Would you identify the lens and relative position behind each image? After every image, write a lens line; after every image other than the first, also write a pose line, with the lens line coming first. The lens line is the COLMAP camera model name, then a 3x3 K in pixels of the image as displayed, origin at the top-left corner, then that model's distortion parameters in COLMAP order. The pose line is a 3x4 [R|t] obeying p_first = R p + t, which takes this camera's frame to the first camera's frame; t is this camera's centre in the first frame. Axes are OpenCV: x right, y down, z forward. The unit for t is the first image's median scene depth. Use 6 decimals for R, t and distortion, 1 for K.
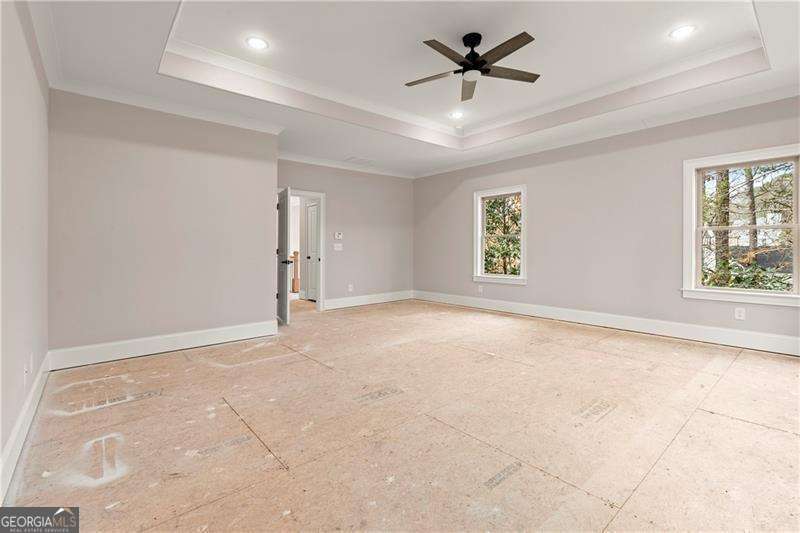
lens RADIAL K [[357.6, 0, 402.2], [0, 357.6, 258.4], [0, 0, 1]] dist [-0.000171, -0.000071]
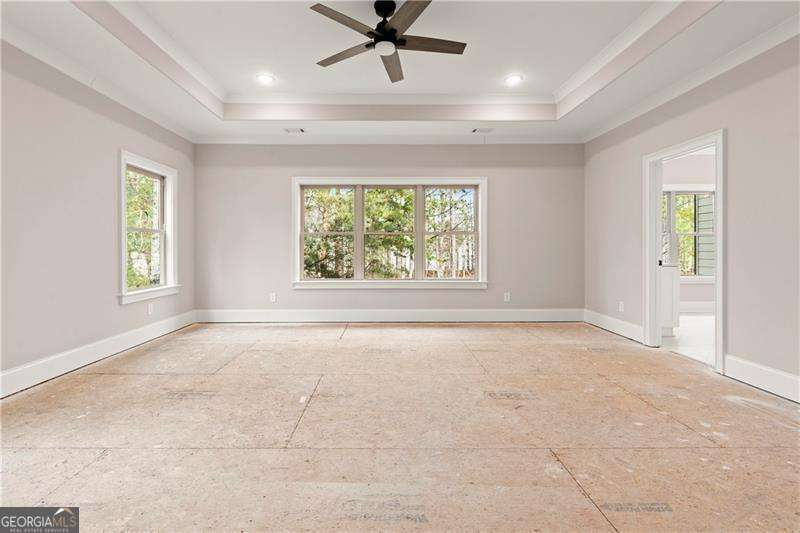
lens RADIAL K [[363.8, 0, 396.4], [0, 363.8, 253.0], [0, 0, 1]] dist [-0.001687, -0.000259]
pose [[-0.766544, 0.000308, 0.642192, -0.477881], [0.023353, 0.999352, 0.027396, -0.039047], [-0.641767, 0.035997, -0.766054, 2.013693]]
